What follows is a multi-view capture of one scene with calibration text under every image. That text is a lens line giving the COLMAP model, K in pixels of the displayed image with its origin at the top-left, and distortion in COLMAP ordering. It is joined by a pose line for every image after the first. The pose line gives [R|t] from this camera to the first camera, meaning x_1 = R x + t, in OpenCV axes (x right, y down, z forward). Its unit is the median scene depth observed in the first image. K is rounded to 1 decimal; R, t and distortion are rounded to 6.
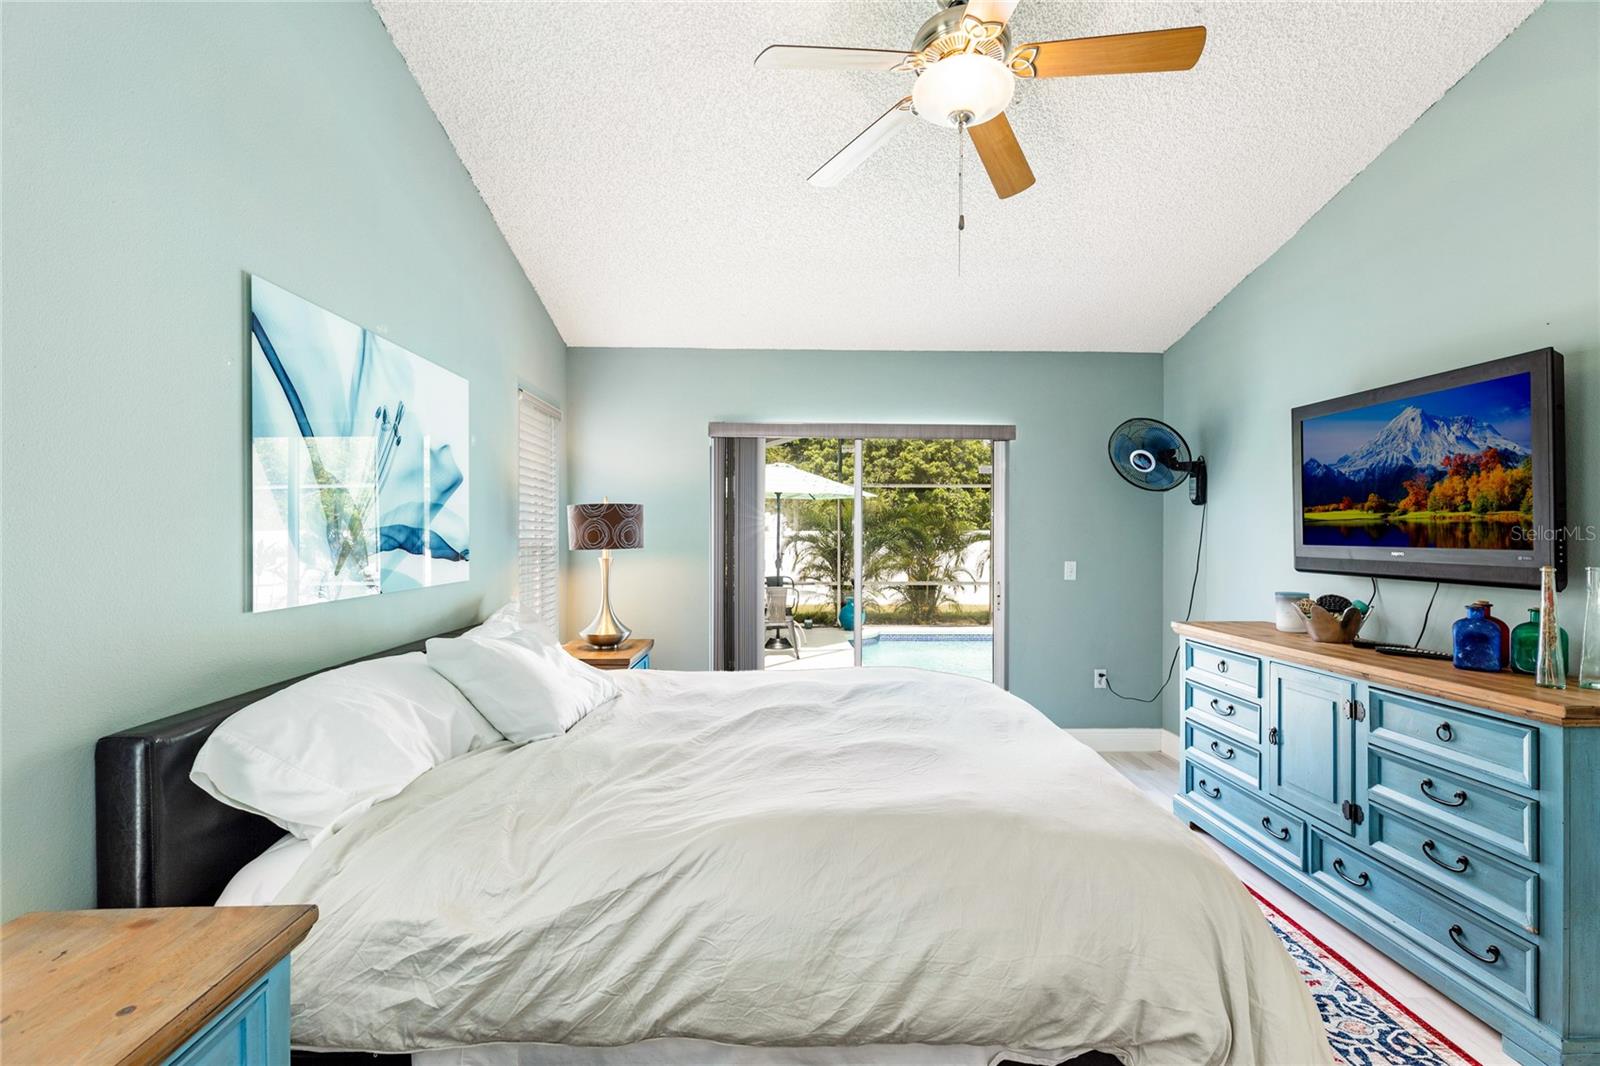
lens RADIAL K [[736.0, 0, 800.2], [0, 736.0, 536.6], [0, 0, 1]] dist [0.001075, 0.000016]
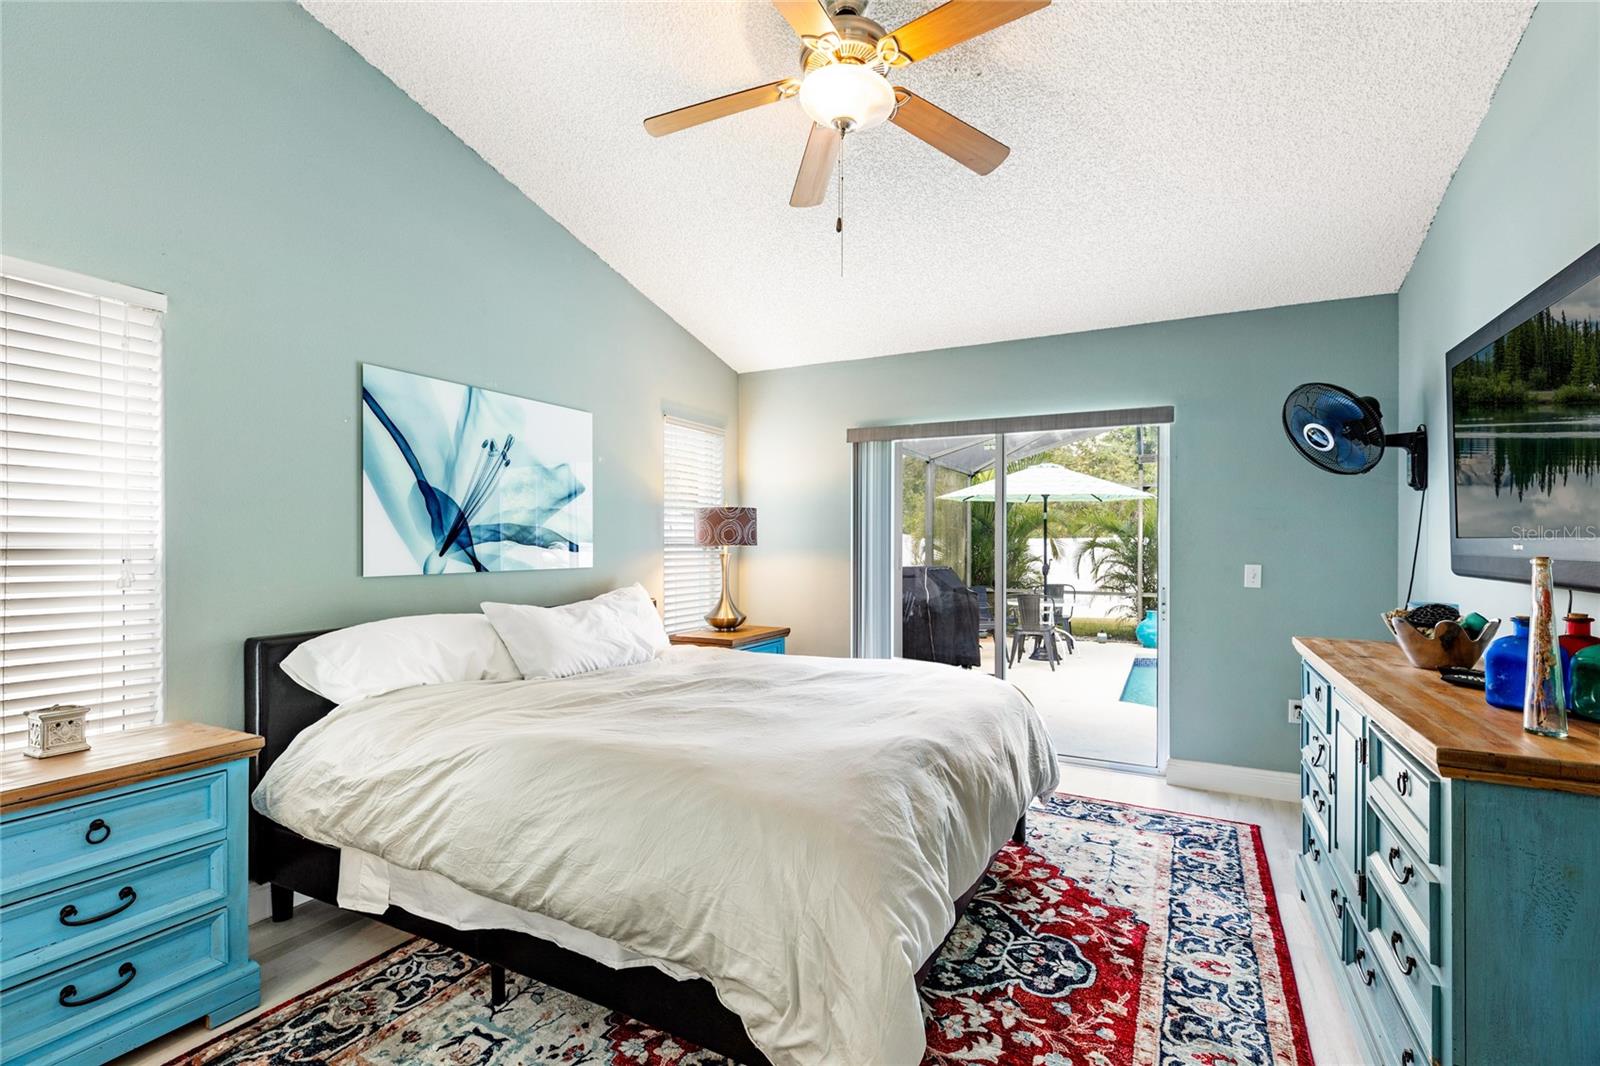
lens RADIAL K [[736.0, 0, 779.4], [0, 736.0, 542.7], [0, 0, 1]] dist [0.001075, 0.000016]
pose [[0.869182, -0.001008, -0.494492, 0.819891], [-0.001305, 0.999990, -0.004332, 0.035761], [0.494491, 0.004411, 0.869172, 0.066548]]
